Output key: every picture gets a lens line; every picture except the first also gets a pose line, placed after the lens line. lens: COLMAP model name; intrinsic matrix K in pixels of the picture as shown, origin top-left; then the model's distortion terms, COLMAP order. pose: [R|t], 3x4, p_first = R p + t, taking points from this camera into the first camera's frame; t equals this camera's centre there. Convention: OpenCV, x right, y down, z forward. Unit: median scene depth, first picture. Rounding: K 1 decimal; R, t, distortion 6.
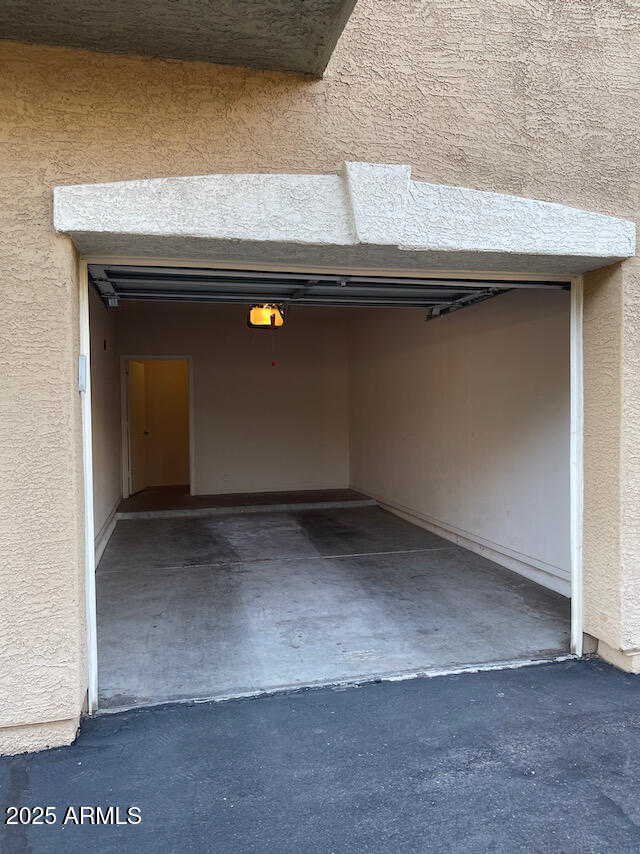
lens RADIAL K [[638.1, 0, 320.0], [0, 638.1, 427.0], [0, 0, 1]] dist [0.075031, -0.093549]
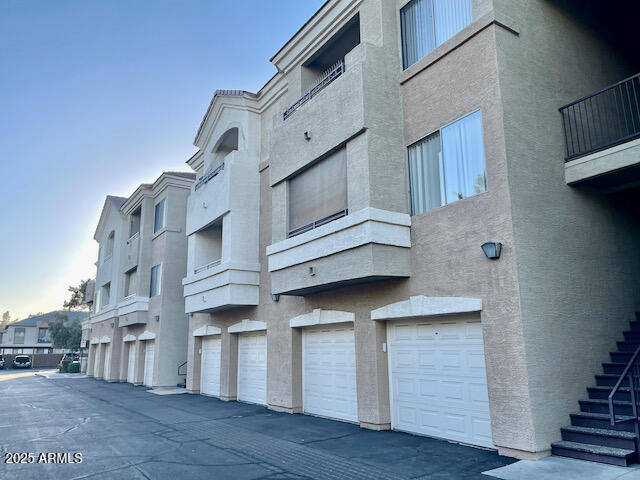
lens RADIAL K [[478.2, 0, 320.0], [0, 478.2, 240.0], [0, 0, 1]] dist [0.075031, -0.093549]
pose [[0.345231, -0.201338, -0.916667, 2.531741], [-0.019919, 0.974926, -0.221635, -0.061875], [0.938307, 0.094774, 0.332564, -0.575955]]
